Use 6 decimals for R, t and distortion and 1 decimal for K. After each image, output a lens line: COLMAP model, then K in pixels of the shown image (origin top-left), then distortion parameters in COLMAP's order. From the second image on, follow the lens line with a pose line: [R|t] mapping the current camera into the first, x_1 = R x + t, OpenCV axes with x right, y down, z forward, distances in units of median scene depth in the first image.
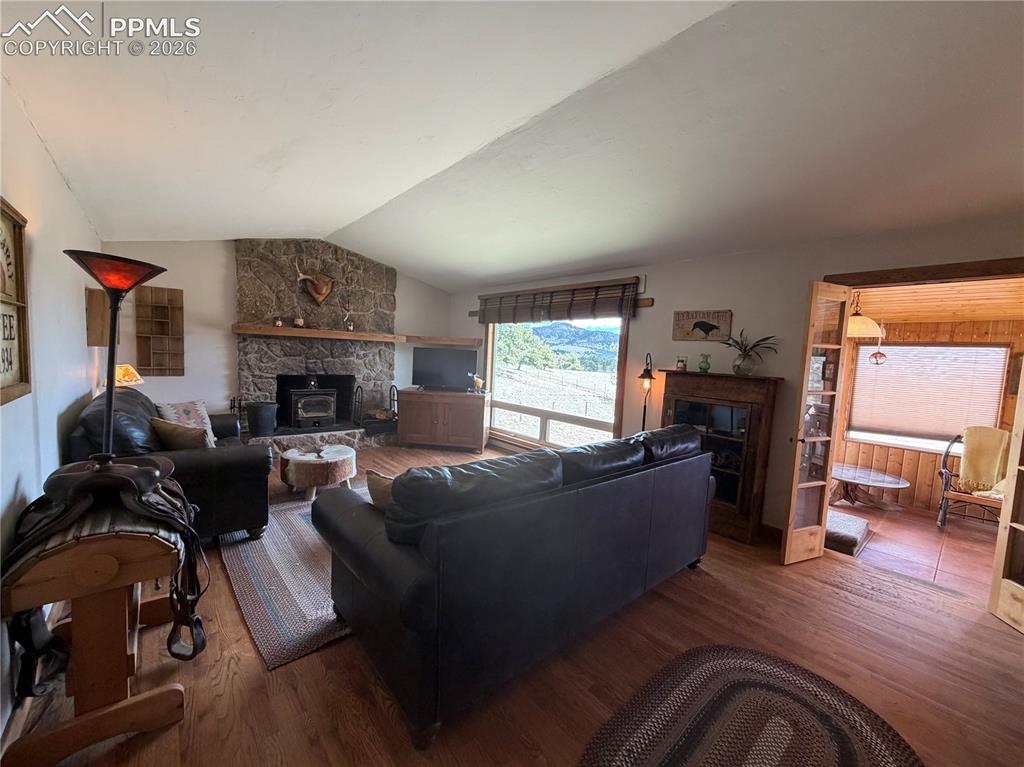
lens RADIAL K [[408.5, 0, 510.0], [0, 408.5, 384.8], [0, 0, 1]] dist [0.002222, 0.001175]
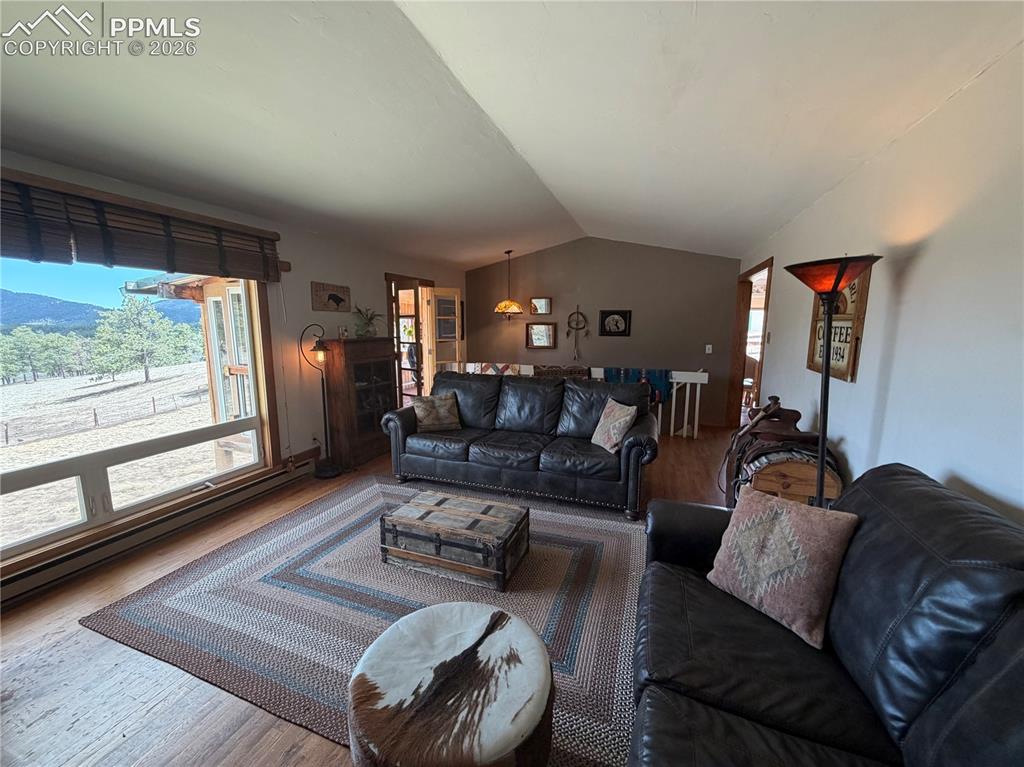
lens RADIAL K [[408.5, 0, 508.0], [0, 408.5, 383.8], [0, 0, 1]] dist [0.002222, 0.001175]
pose [[-0.484533, -0.173254, 0.857445, -0.704777], [0.048296, 0.973398, 0.223974, -0.129794], [-0.873439, 0.149934, -0.463275, 1.035166]]
